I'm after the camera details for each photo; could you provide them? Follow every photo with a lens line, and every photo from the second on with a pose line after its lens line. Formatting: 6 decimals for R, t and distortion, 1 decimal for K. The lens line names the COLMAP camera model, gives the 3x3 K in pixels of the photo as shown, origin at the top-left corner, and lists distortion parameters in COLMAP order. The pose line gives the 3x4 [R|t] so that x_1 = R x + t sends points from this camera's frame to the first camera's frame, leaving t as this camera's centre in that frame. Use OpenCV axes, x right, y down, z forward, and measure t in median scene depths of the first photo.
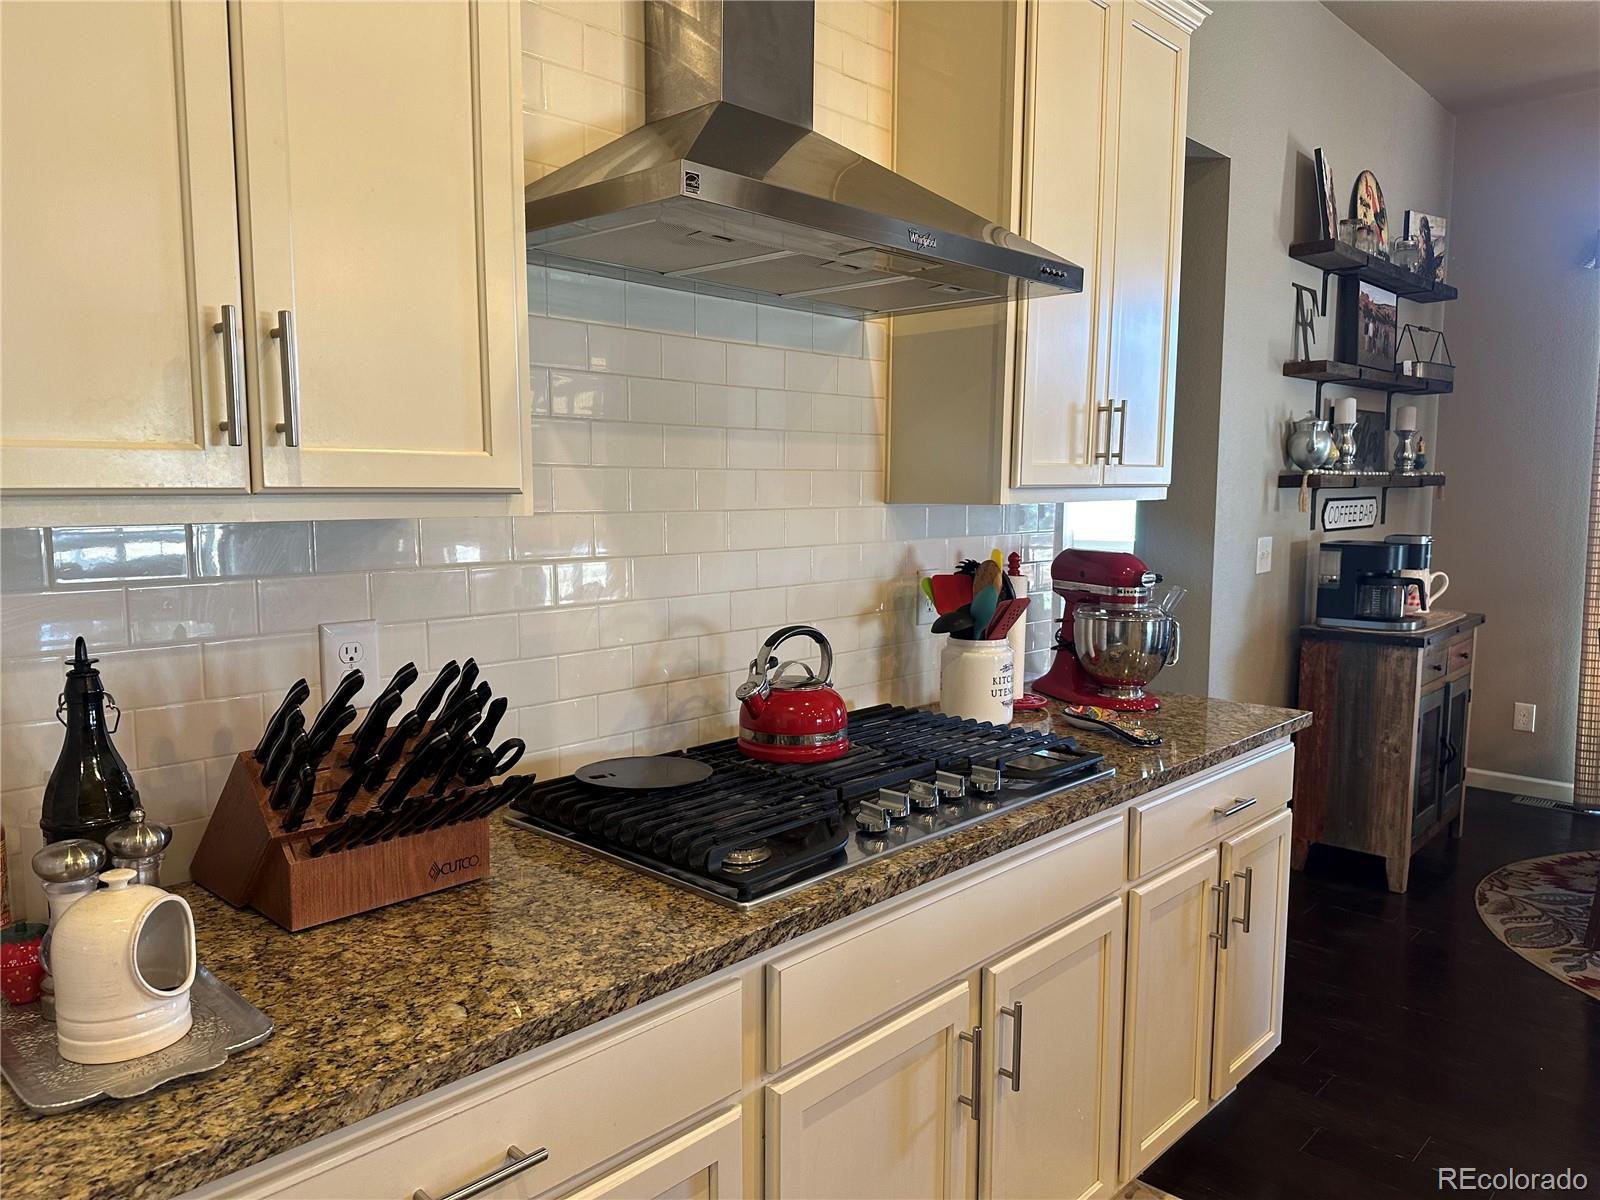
lens RADIAL K [[1105.9, 0, 789.9], [0, 1105.9, 593.6], [0, 0, 1]] dist [0.042646, -0.043884]
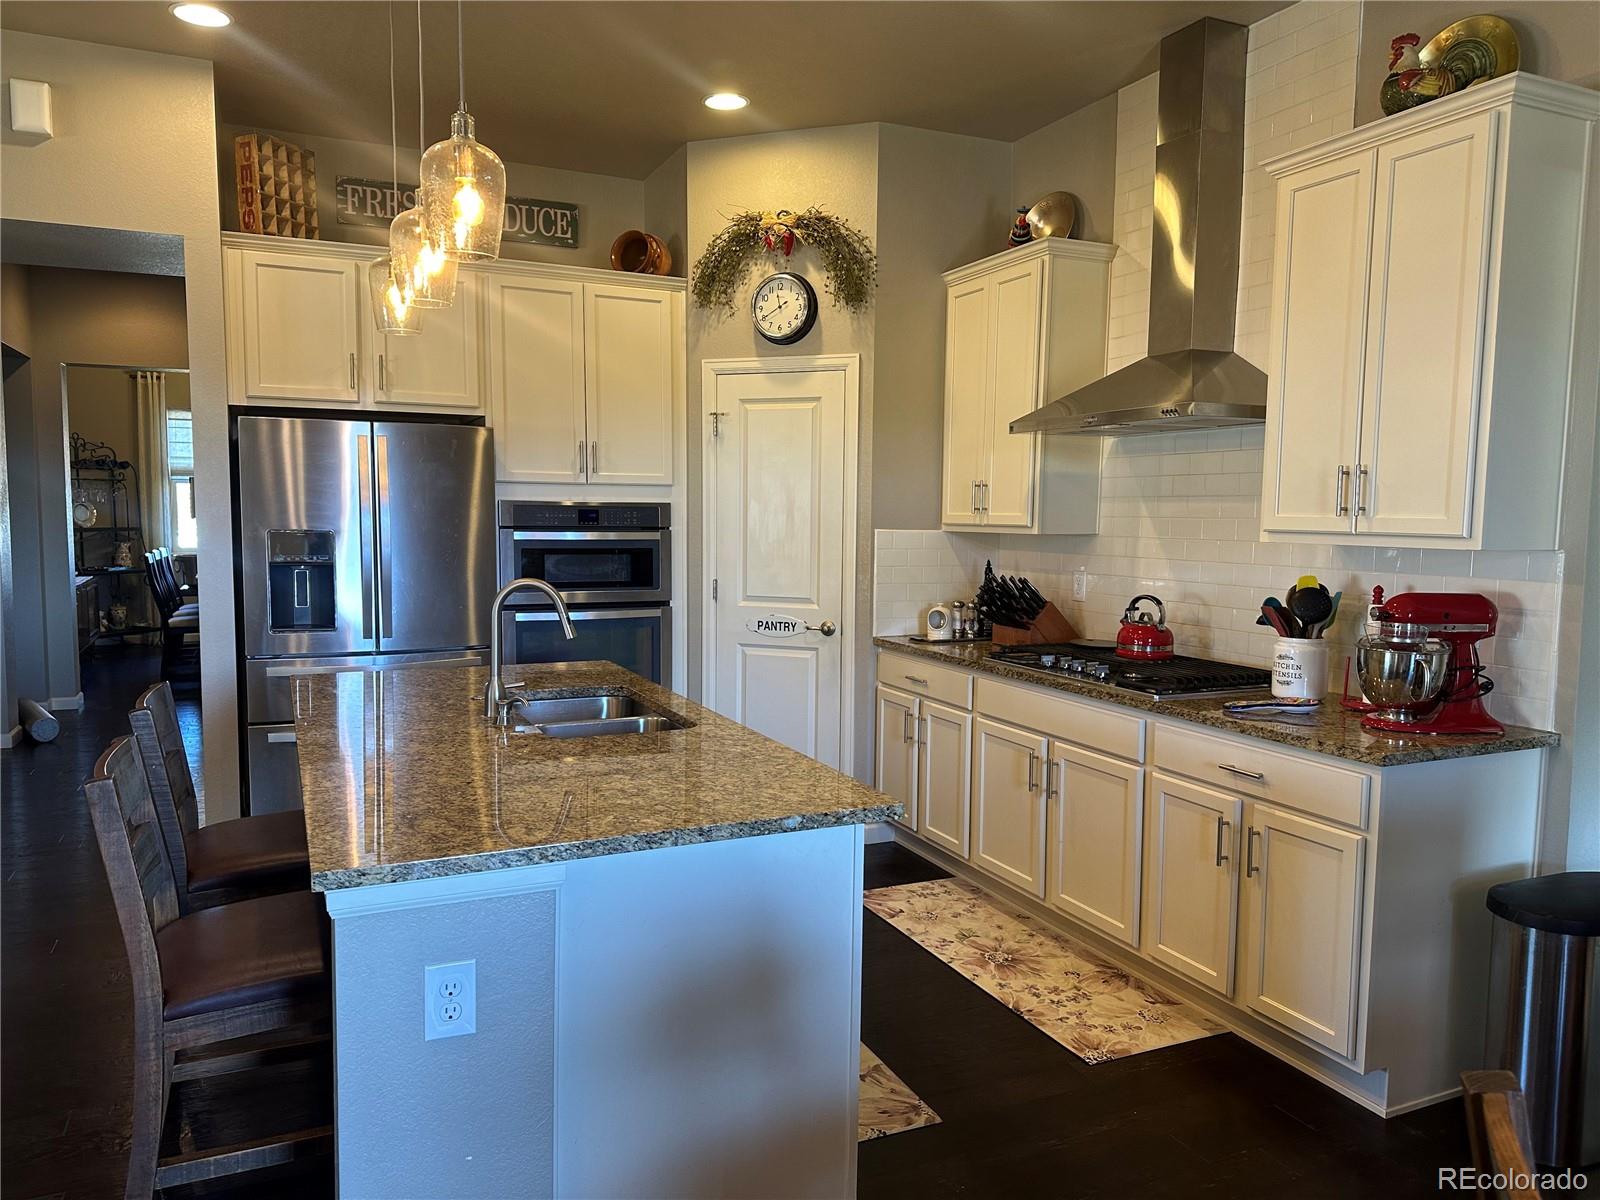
lens RADIAL K [[1105.9, 0, 796.8], [0, 1105.9, 606.9], [0, 0, 1]] dist [0.042646, -0.043884]
pose [[-0.381880, 0.071298, -0.921458, 1.036549], [-0.107277, 0.986861, 0.120817, -0.061018], [0.917965, 0.144989, -0.369214, 0.560855]]
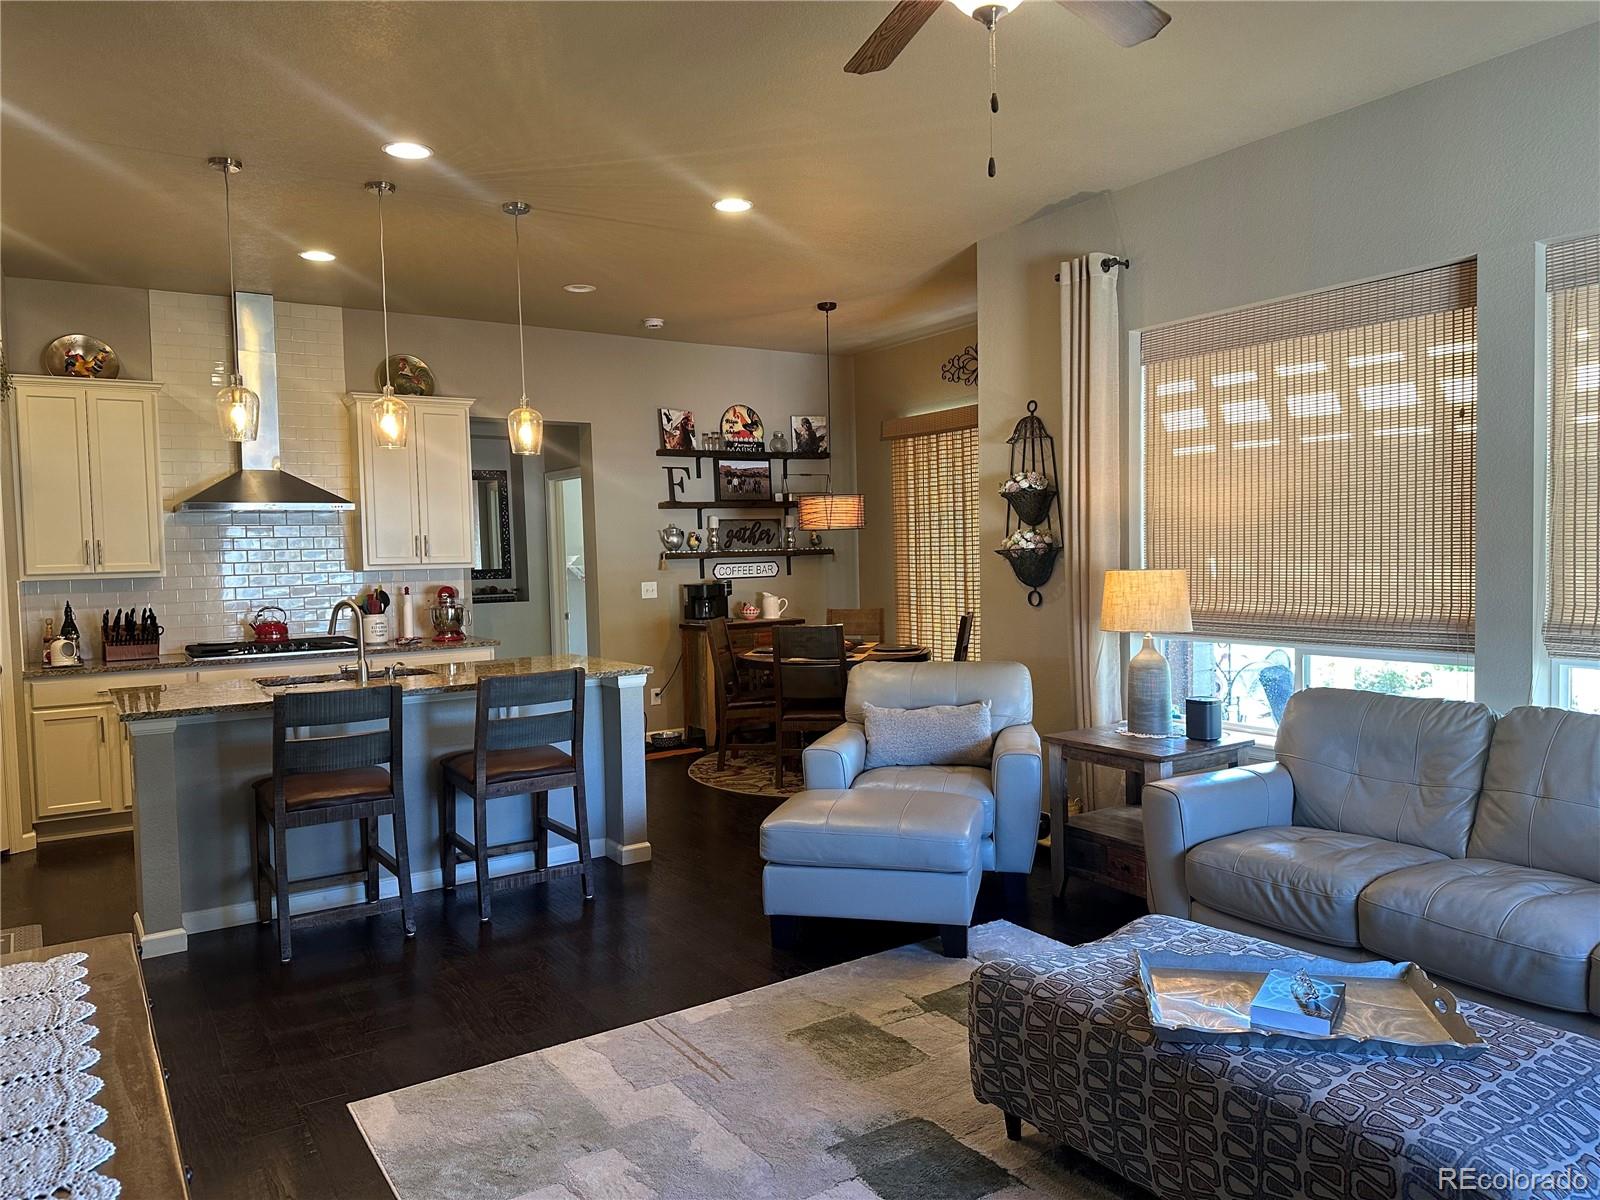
lens RADIAL K [[1105.9, 0, 832.0], [0, 1105.9, 600.9], [0, 0, 1]] dist [0.042646, -0.043884]
pose [[0.975032, -0.019208, -0.221233, 1.253534], [0.006661, 0.998334, -0.057319, 0.112695], [0.221965, 0.054415, 0.973535, -1.036502]]
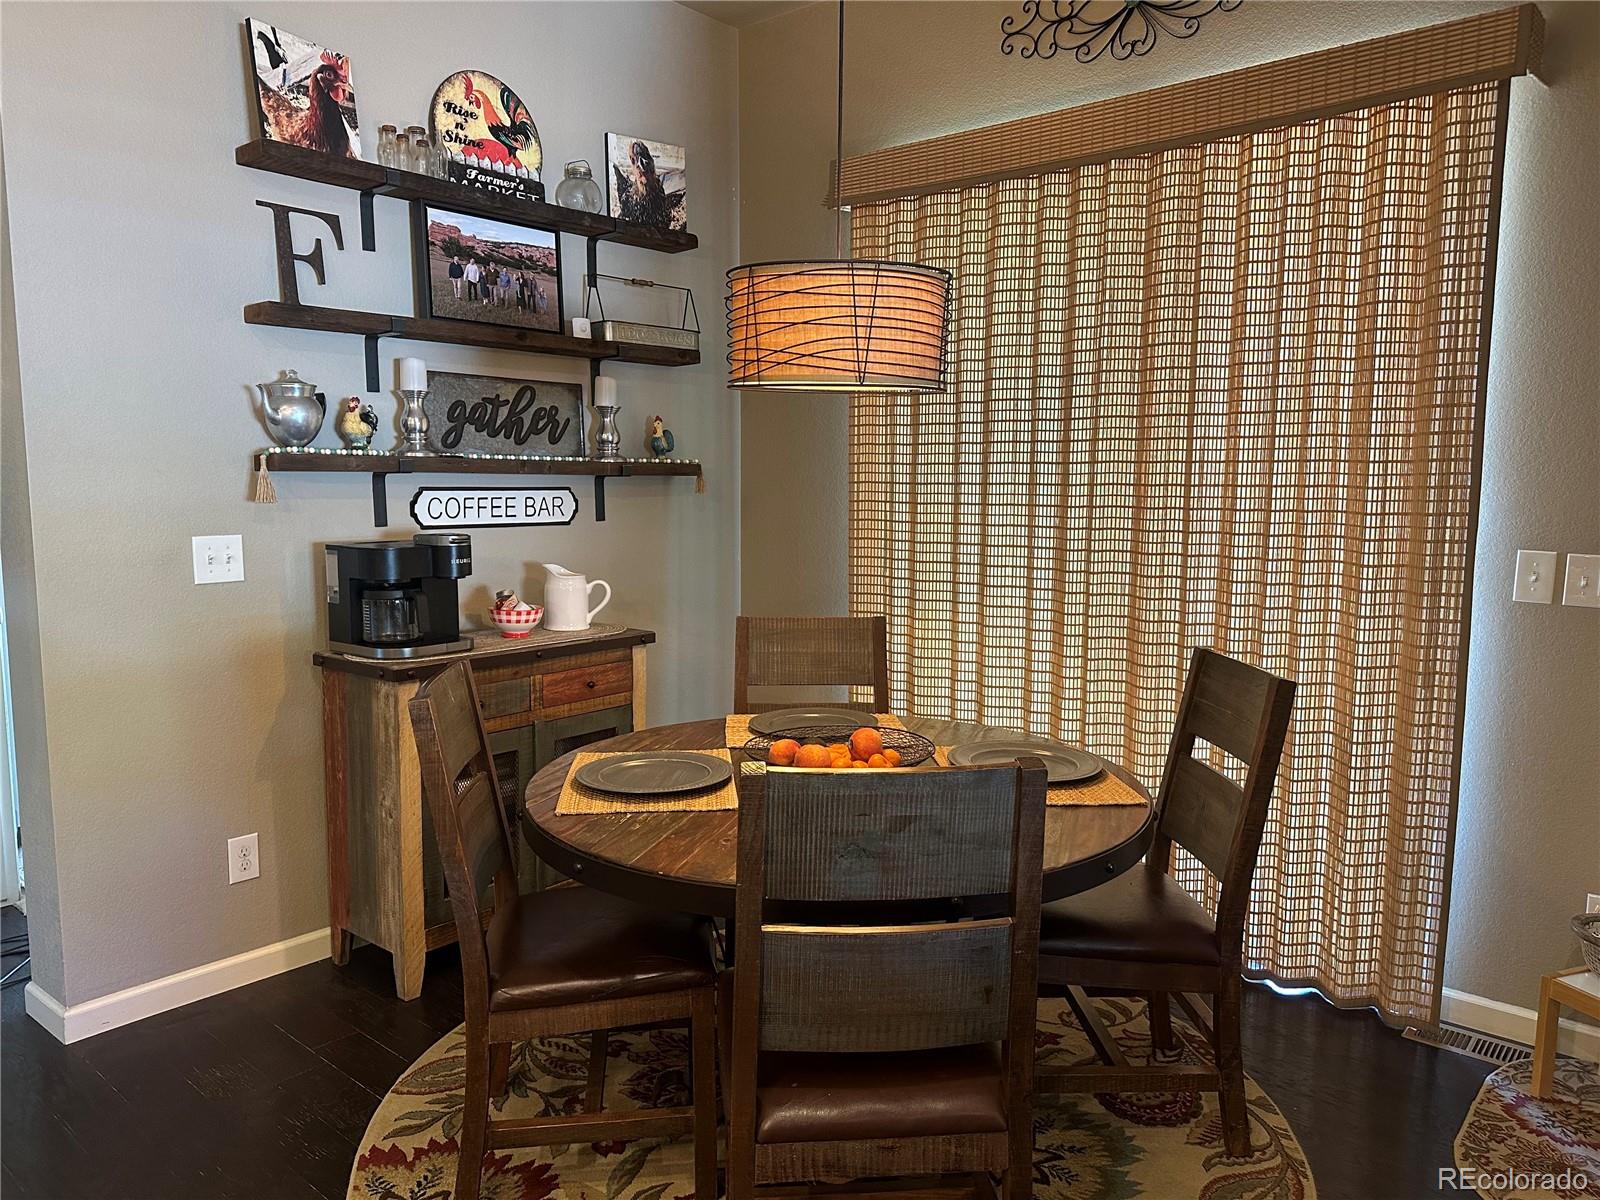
lens RADIAL K [[1105.9, 0, 807.2], [0, 1105.9, 604.9], [0, 0, 1]] dist [0.042646, -0.043884]
pose [[0.998893, -0.002579, 0.046975, 0.787275], [0.002252, 0.999973, 0.007013, -0.008115], [-0.046992, -0.006899, 0.998871, 0.222251]]
